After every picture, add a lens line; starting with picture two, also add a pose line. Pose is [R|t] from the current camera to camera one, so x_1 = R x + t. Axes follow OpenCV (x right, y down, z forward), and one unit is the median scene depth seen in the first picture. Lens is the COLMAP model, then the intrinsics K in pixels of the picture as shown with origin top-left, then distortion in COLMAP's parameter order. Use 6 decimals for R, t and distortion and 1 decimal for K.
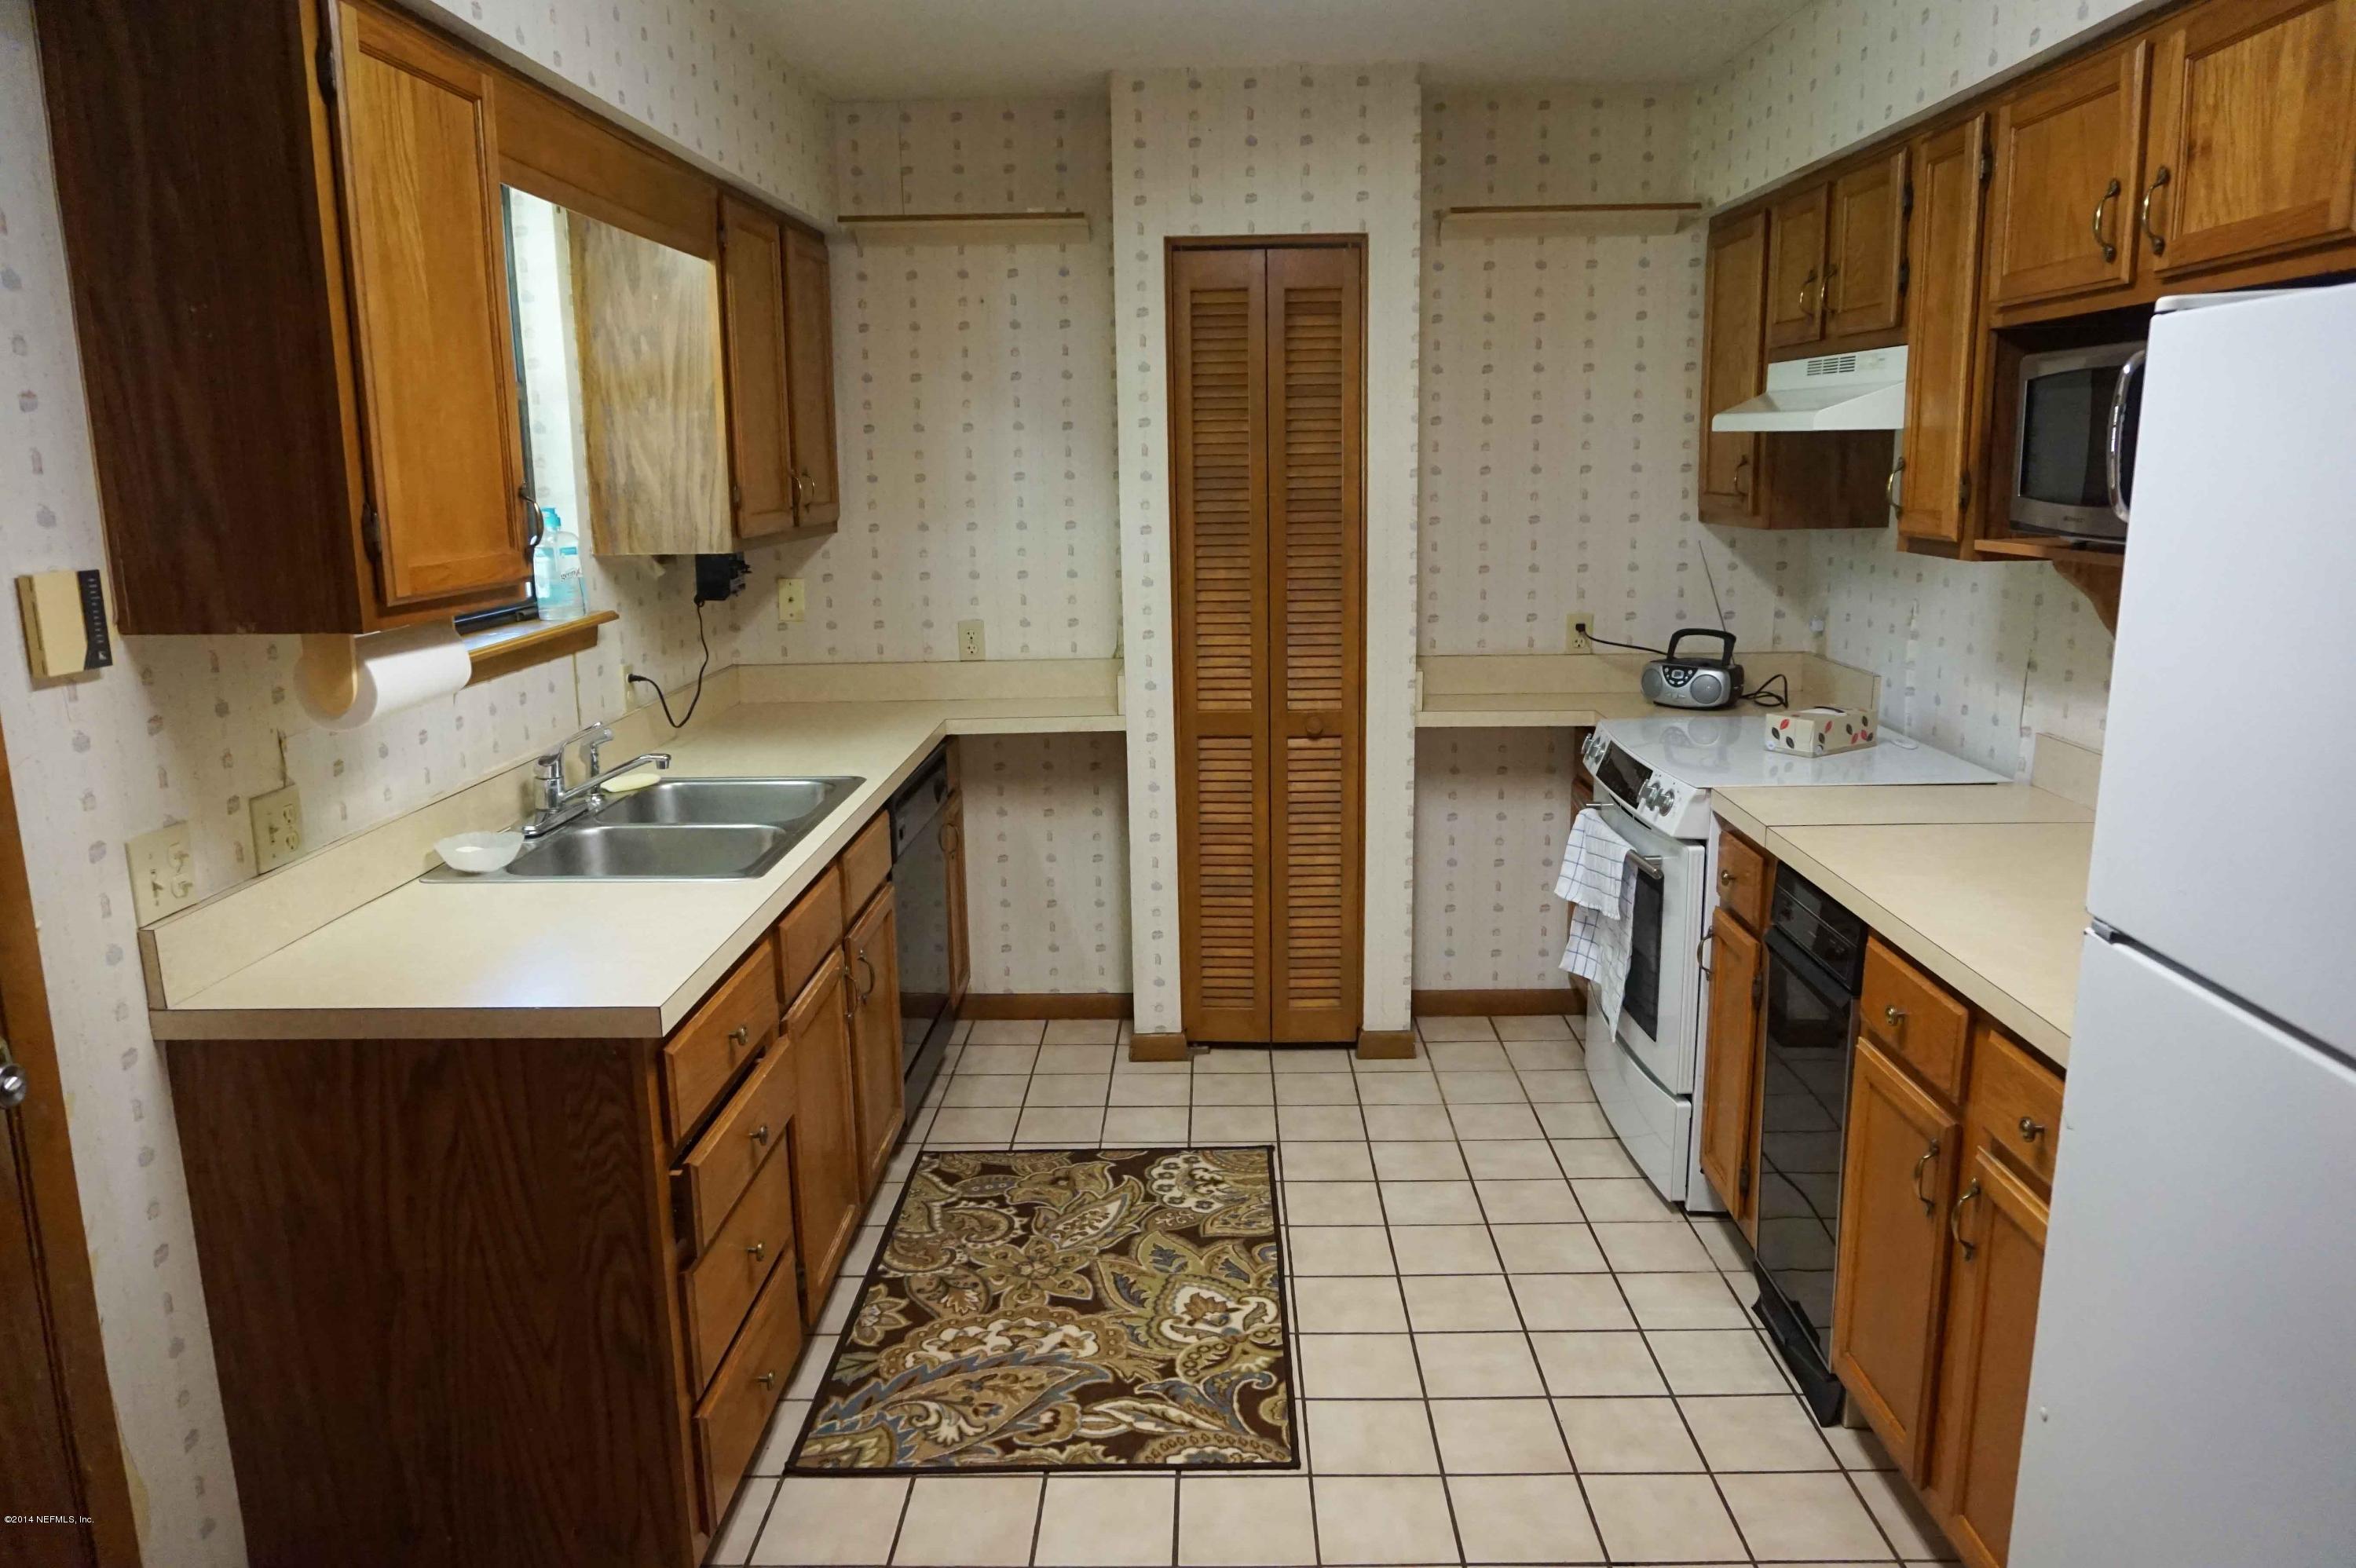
lens RADIAL K [[1621.4, 0, 1178.0], [0, 1621.4, 784.0], [0, 0, 1]] dist [-0.029066, 0.043990]
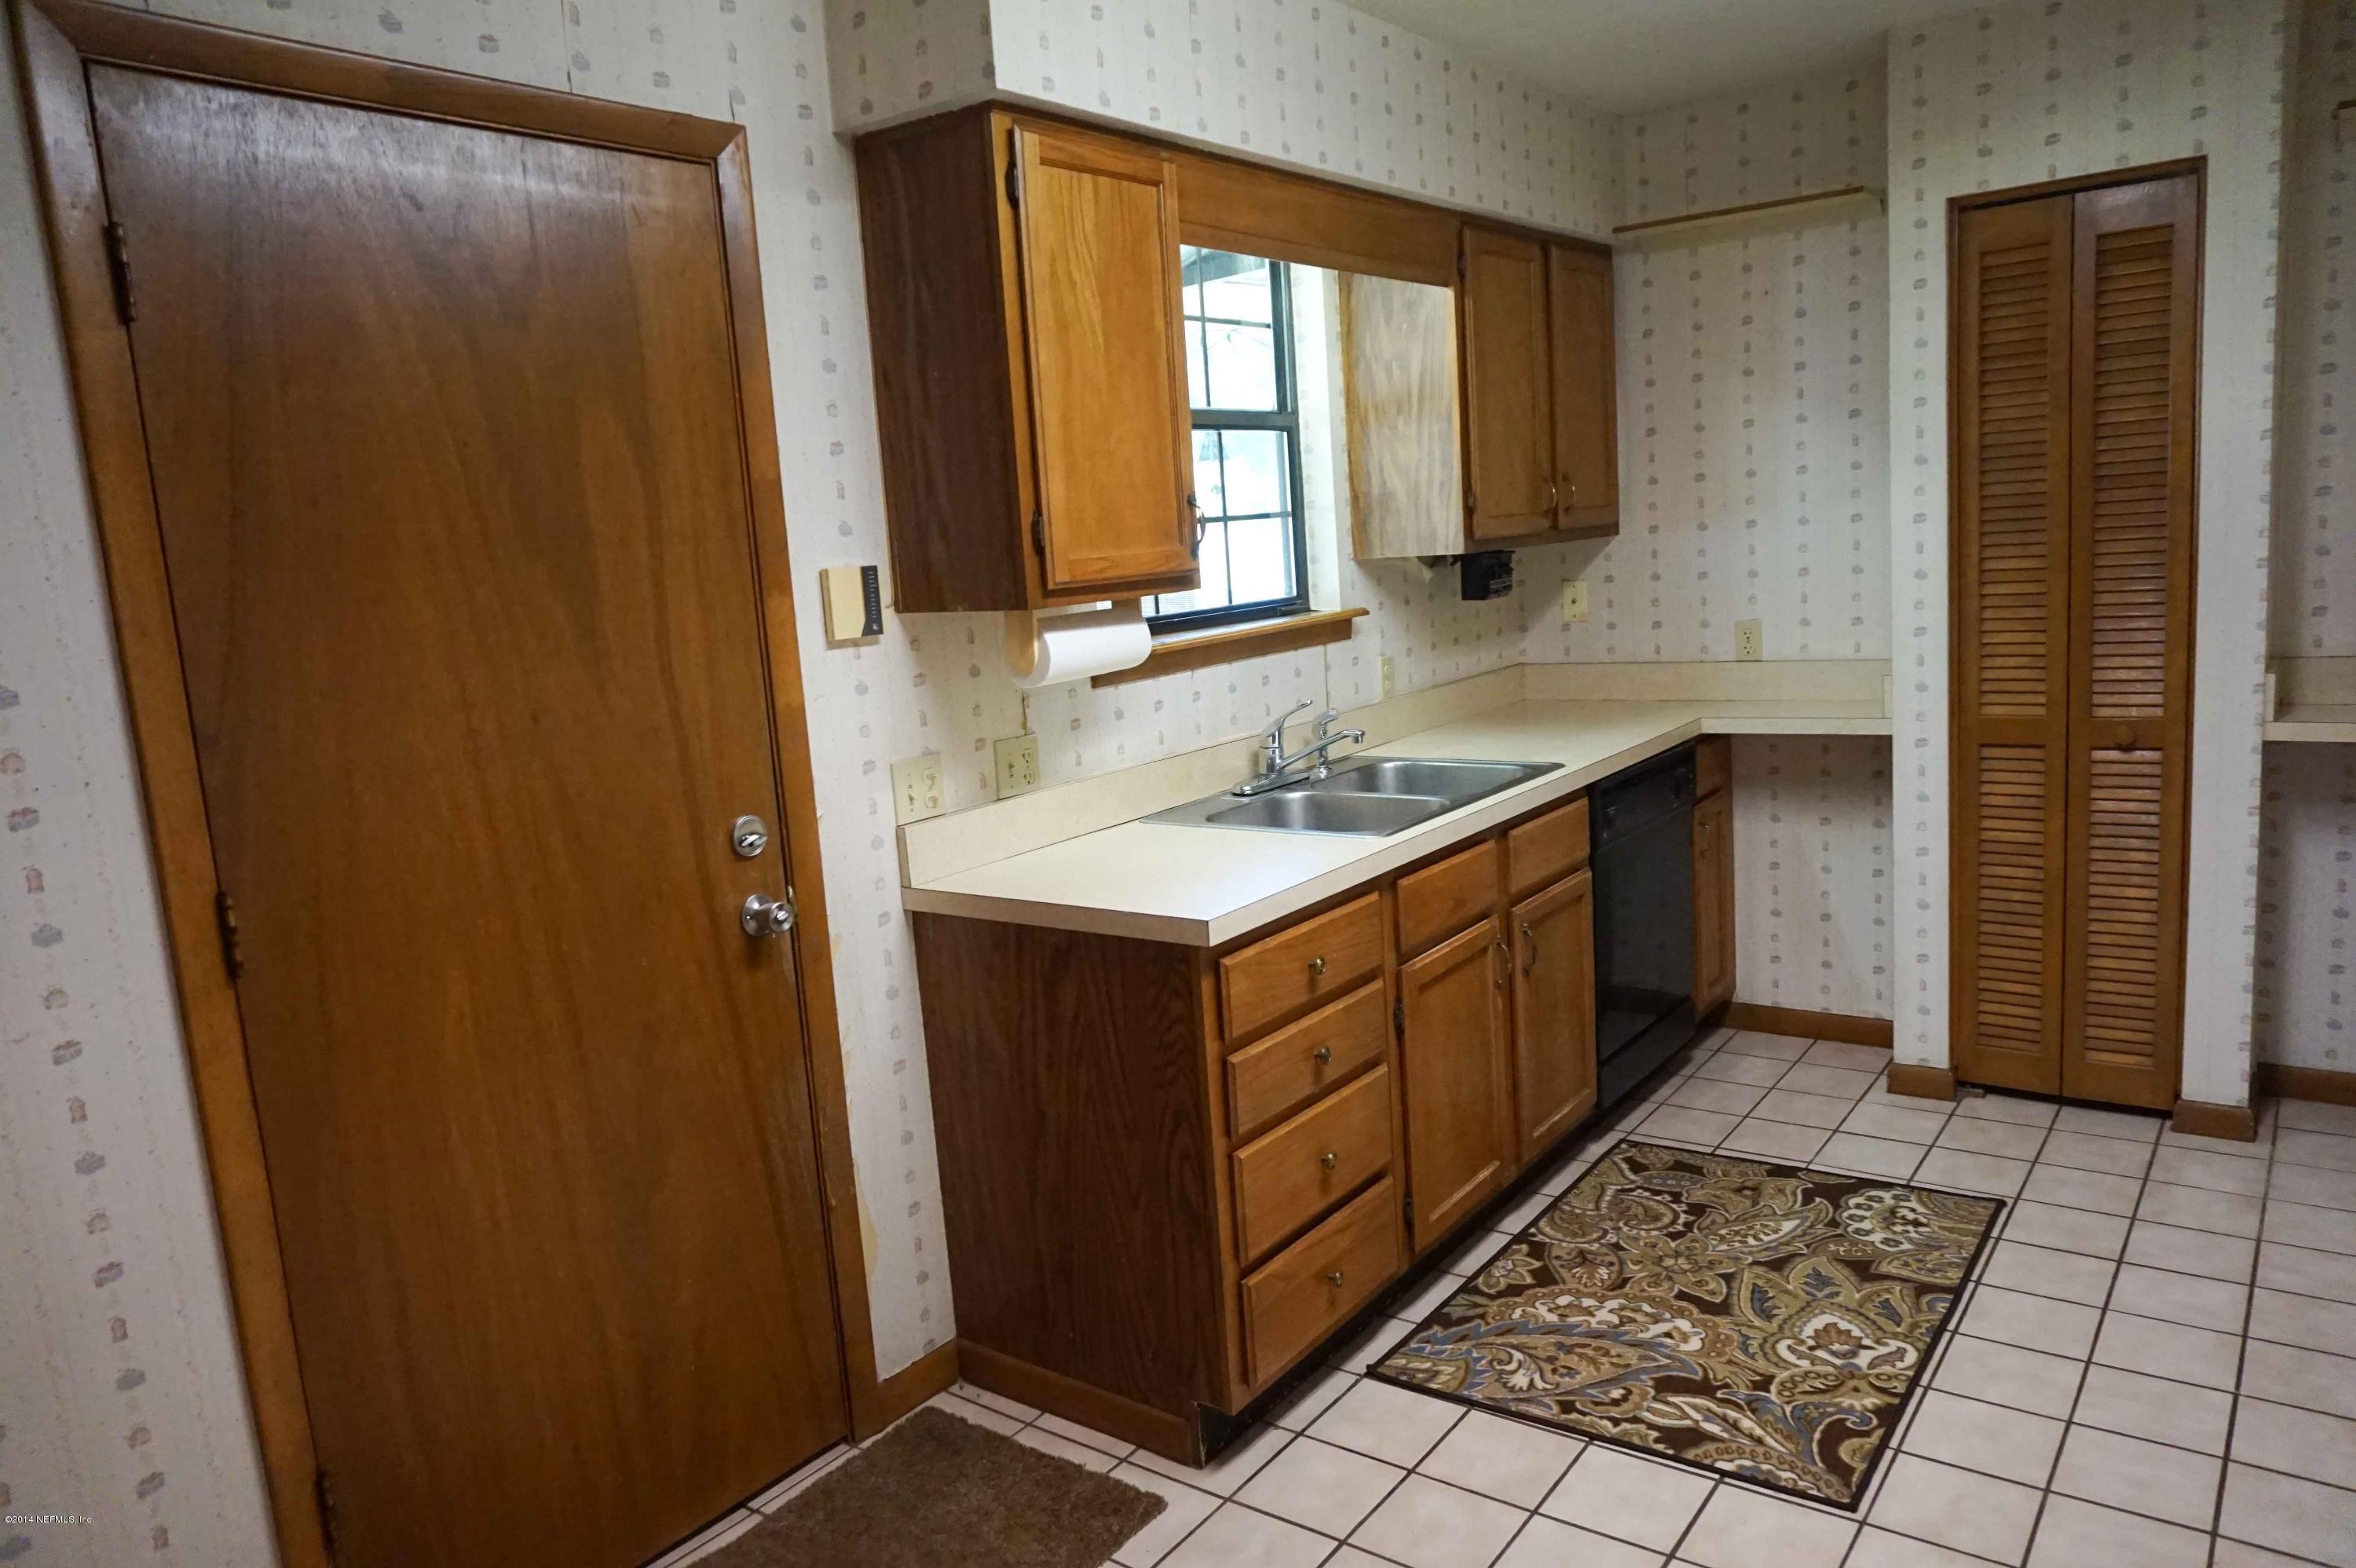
lens RADIAL K [[1621.4, 0, 1178.0], [0, 1621.4, 784.0], [0, 0, 1]] dist [-0.029066, 0.043990]
pose [[0.813493, 0.048718, -0.579531, 0.212009], [-0.058976, 0.998259, 0.001133, 0.022830], [0.578577, 0.033257, 0.814950, 0.007273]]
